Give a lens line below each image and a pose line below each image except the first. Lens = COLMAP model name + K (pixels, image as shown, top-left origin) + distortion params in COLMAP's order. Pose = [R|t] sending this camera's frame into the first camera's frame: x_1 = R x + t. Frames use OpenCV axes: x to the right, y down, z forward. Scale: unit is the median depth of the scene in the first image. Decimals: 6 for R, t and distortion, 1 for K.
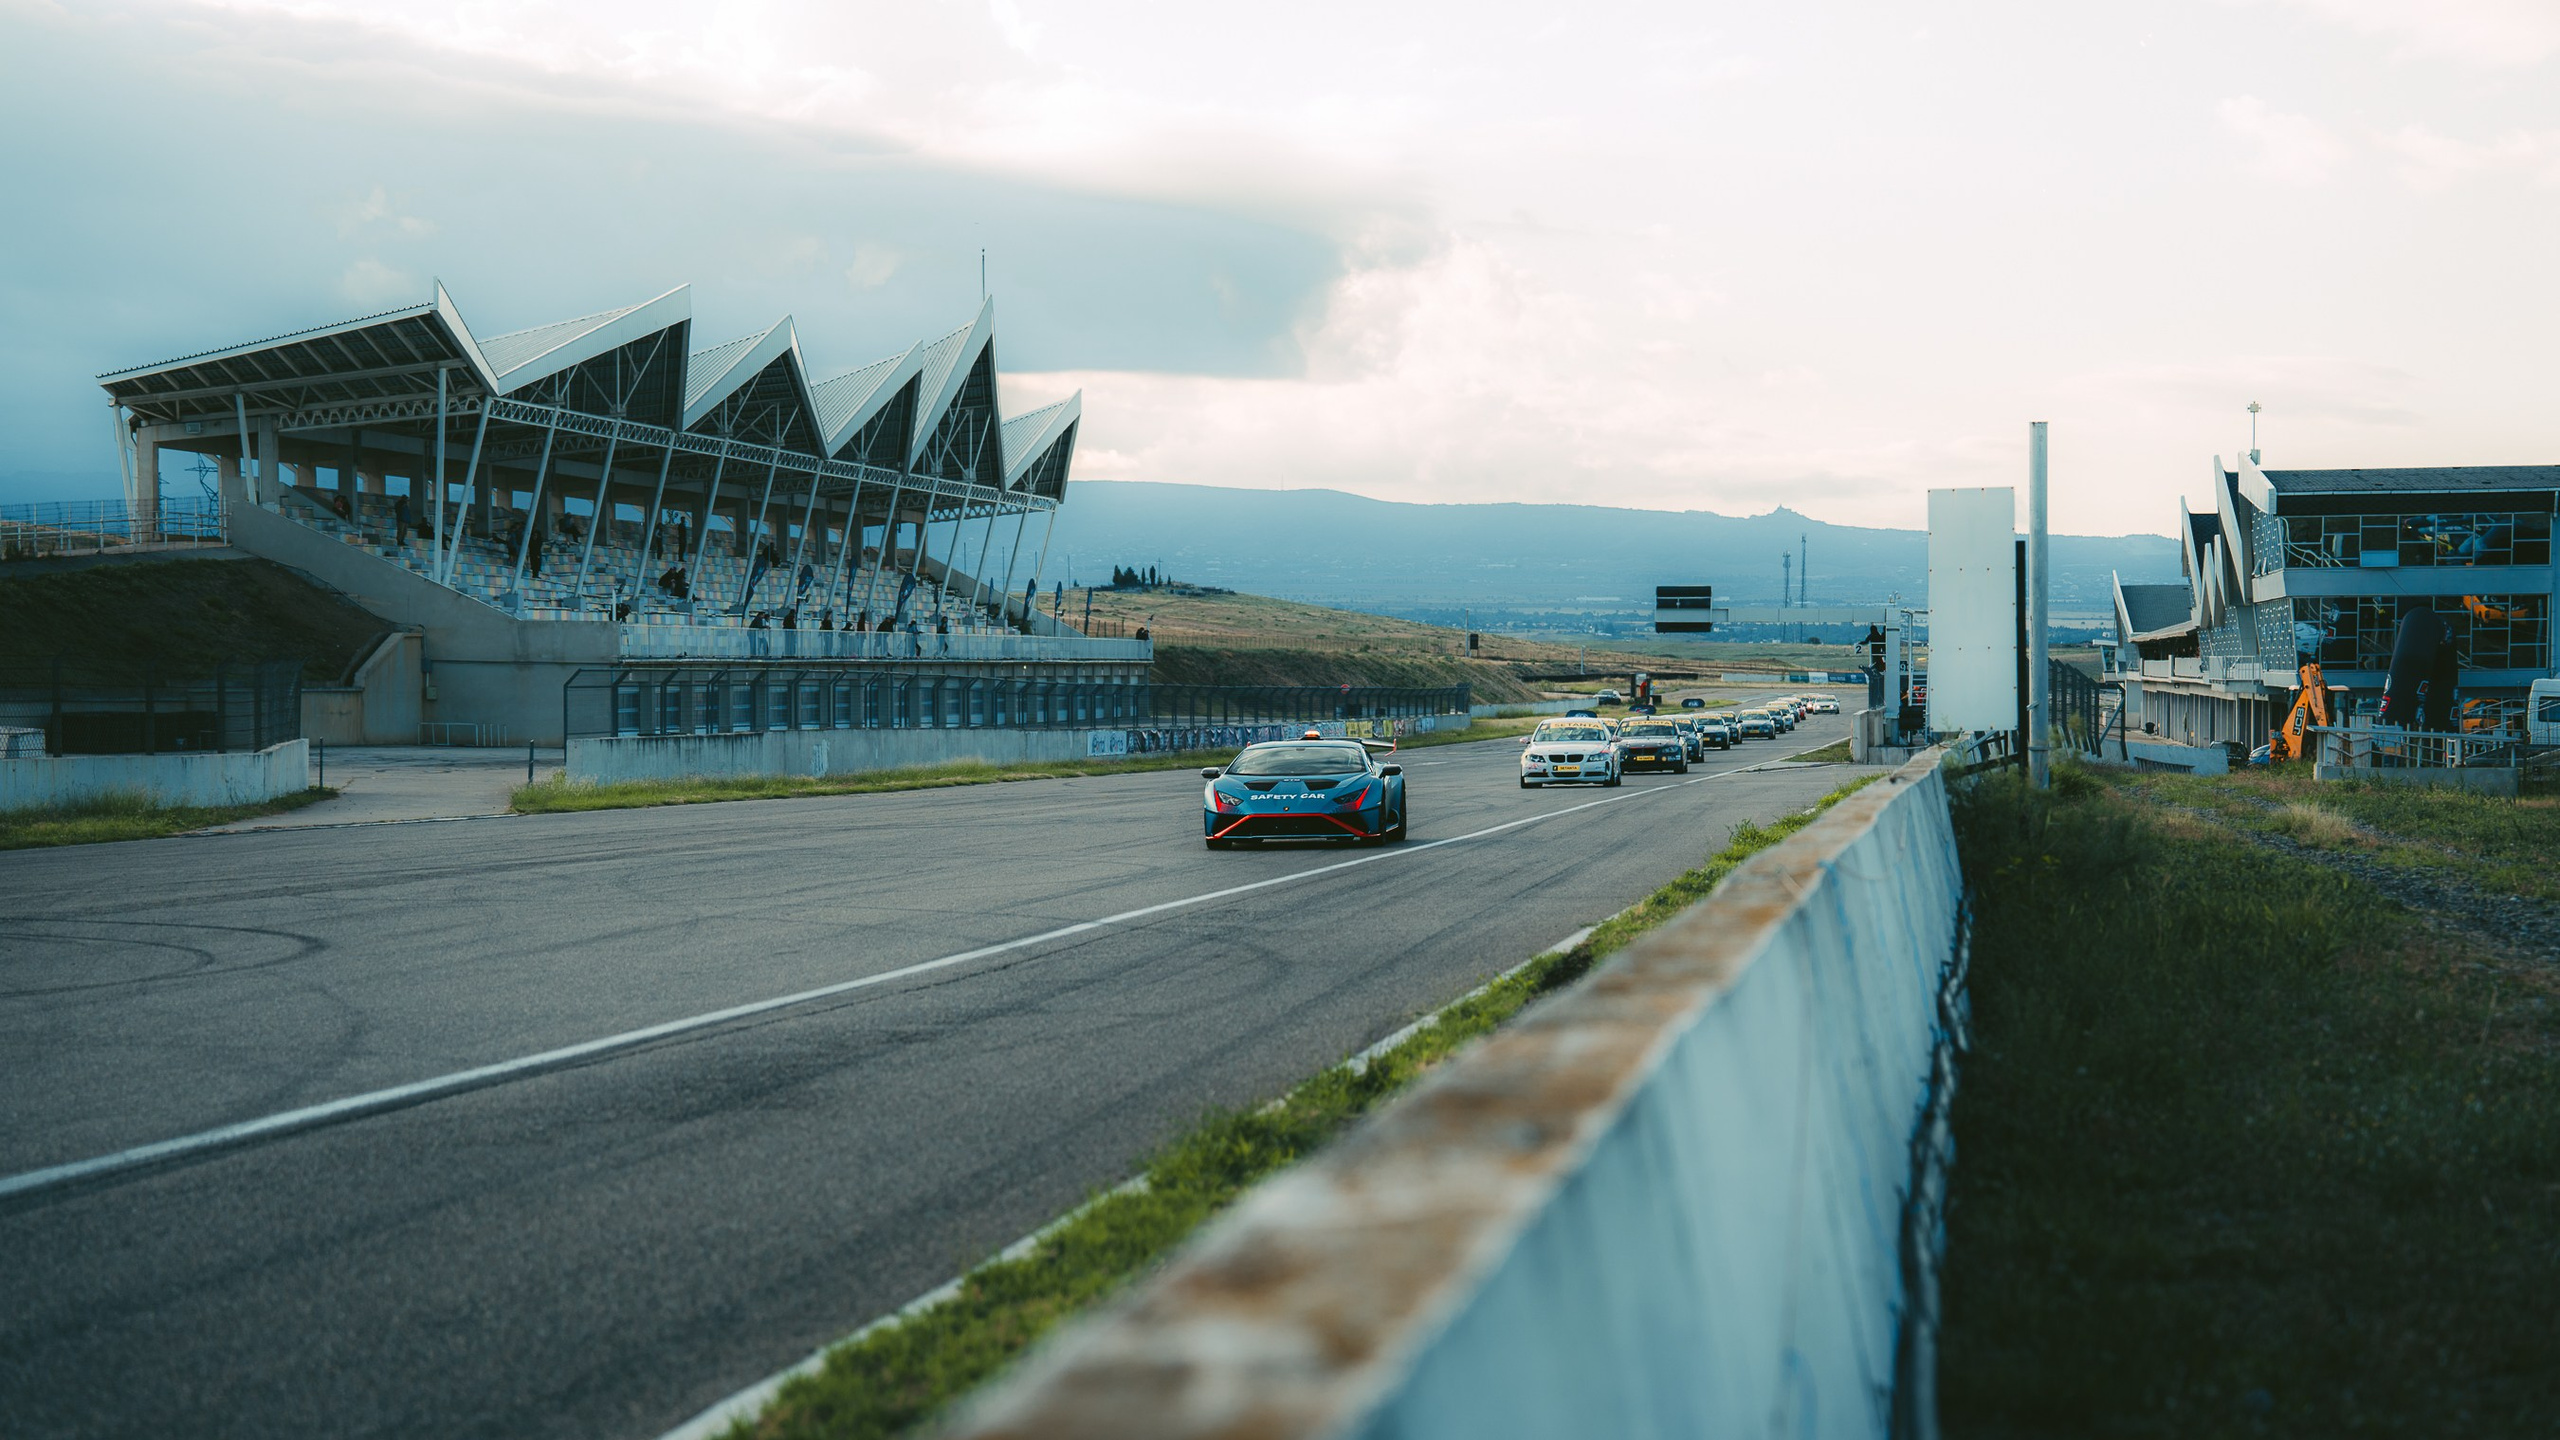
lens RADIAL K [[5017.5, 0, 1269.7], [0, 5017.5, 726.6], [0, 0, 1]] dist [0.350857, -0.000331]
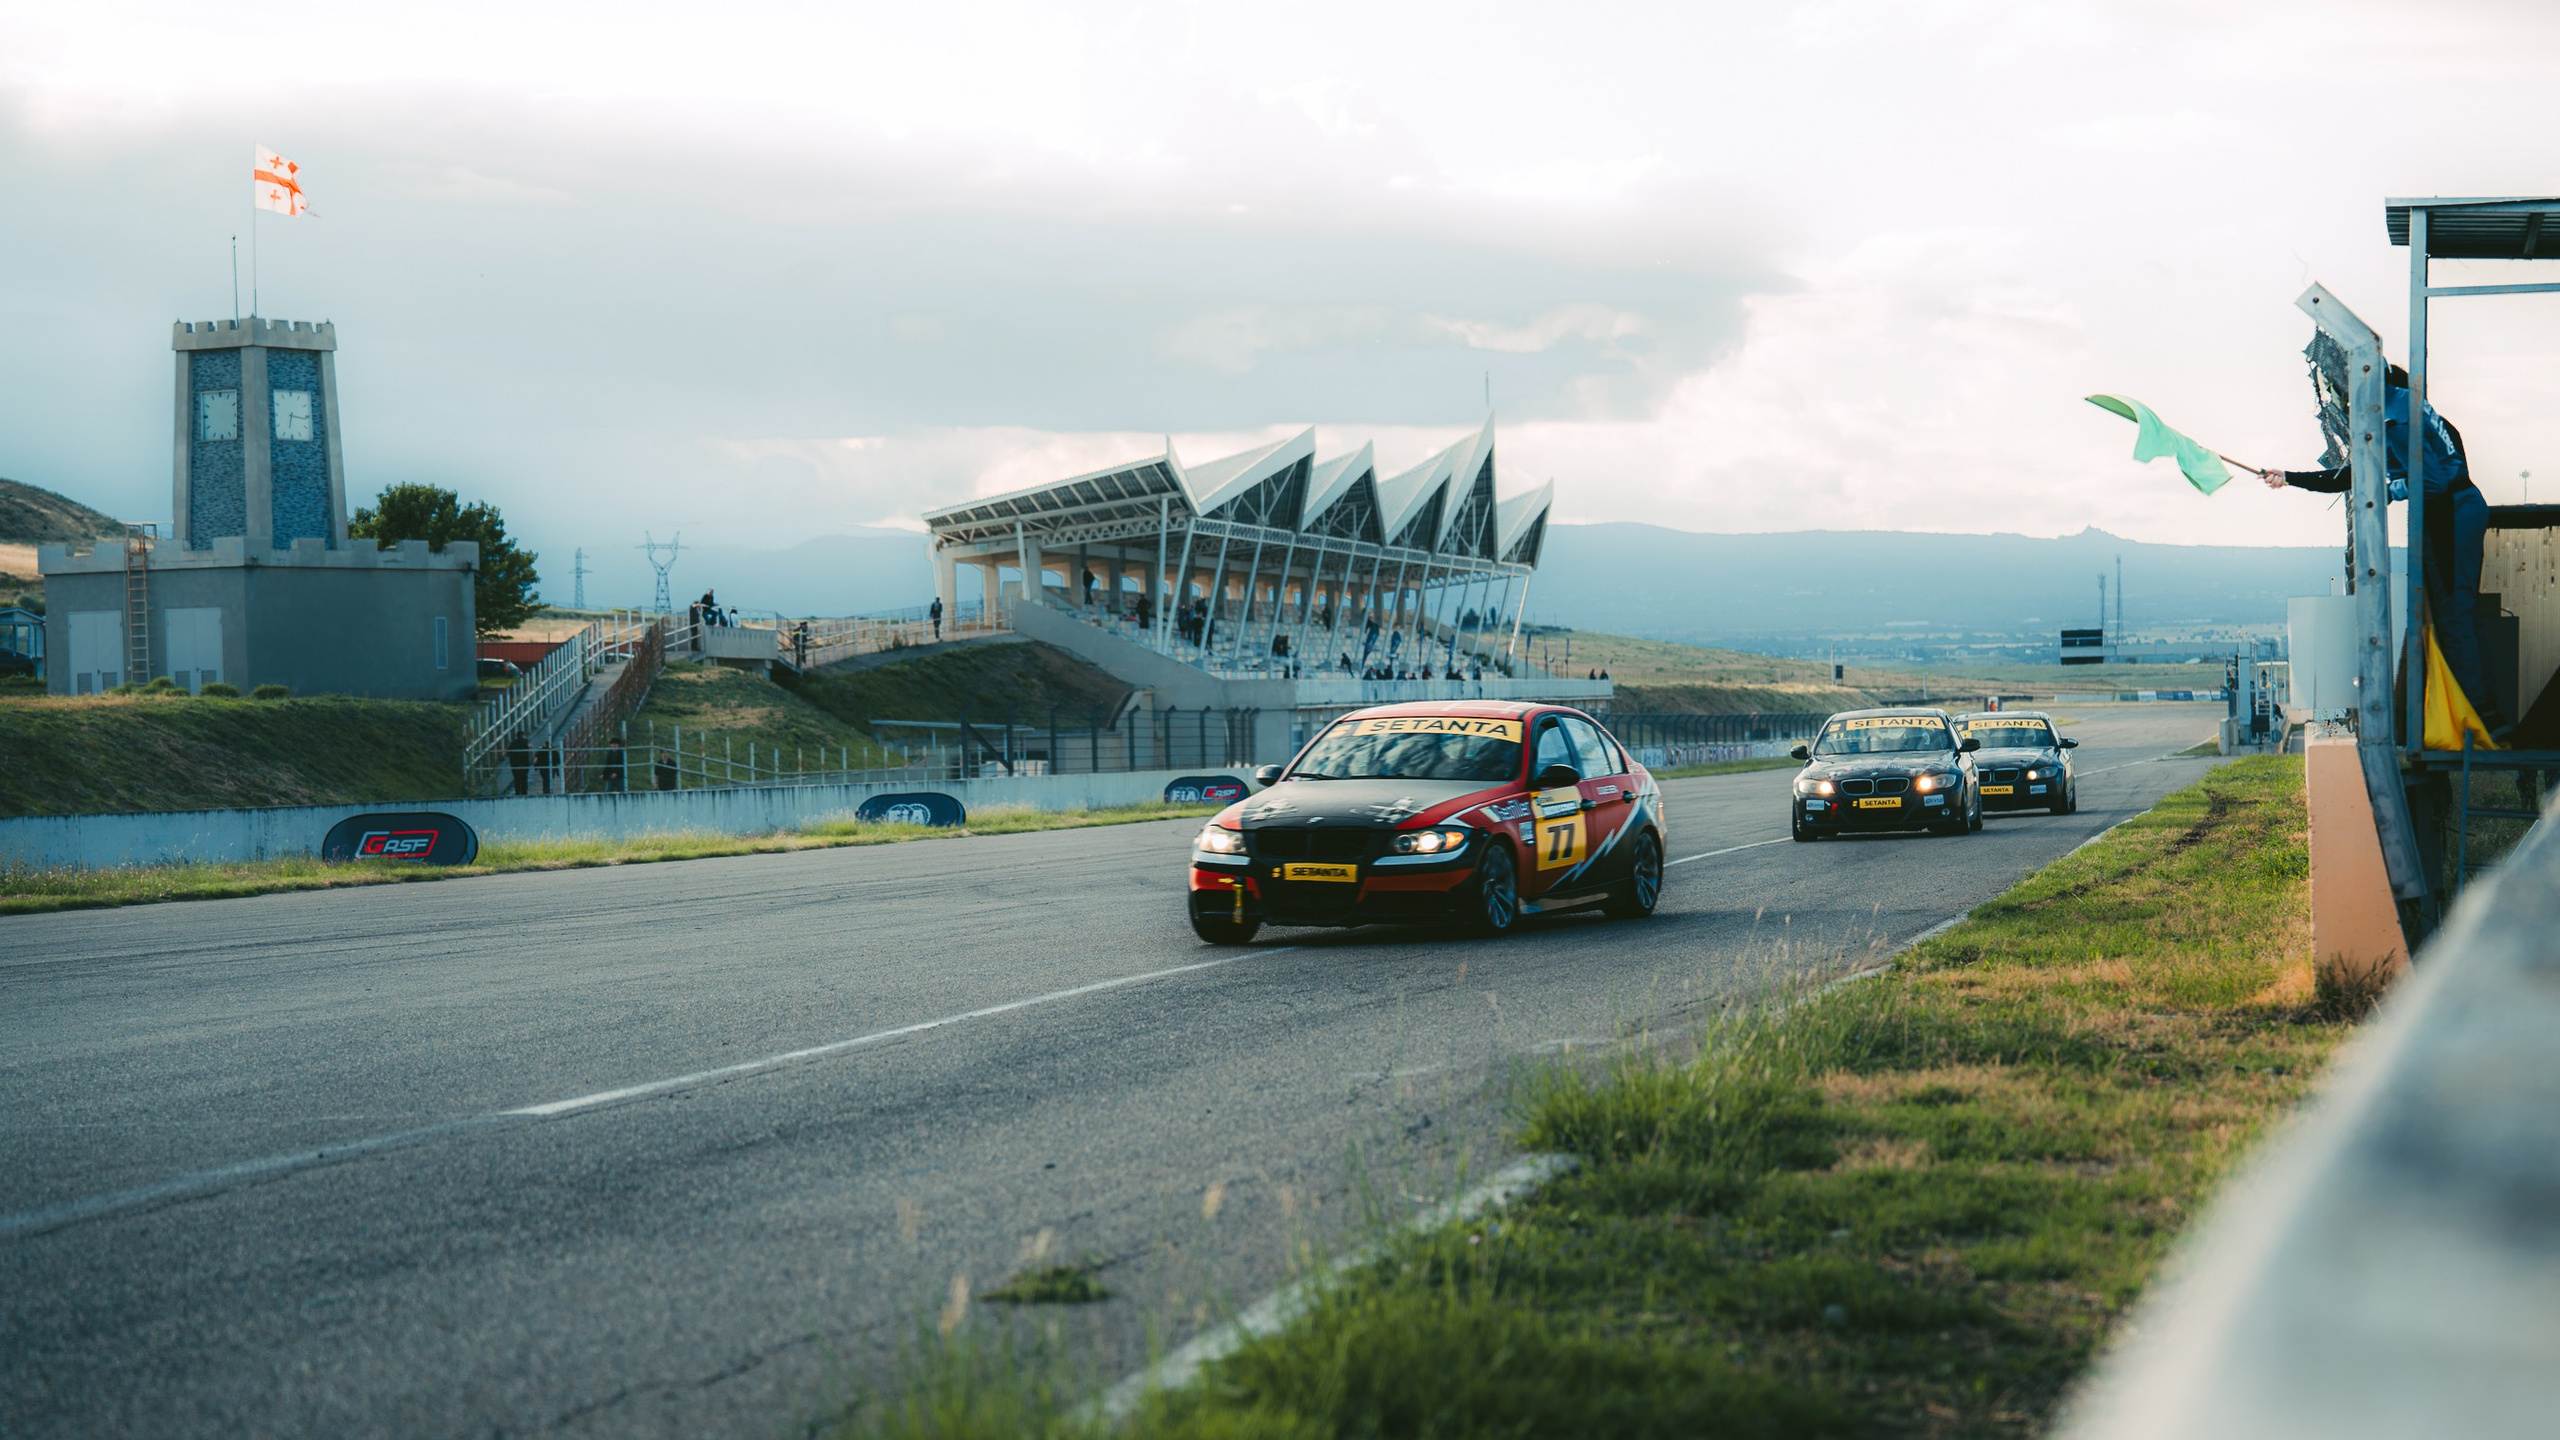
lens RADIAL K [[5017.5, 0, 1269.7], [0, 5017.5, 726.6], [0, 0, 1]] dist [0.350857, -0.000331]
pose [[0.997863, -0.026726, -0.059628, -0.049238], [0.026280, 0.999621, -0.008252, 0.002956], [0.059826, 0.006668, 0.998187, -0.325260]]
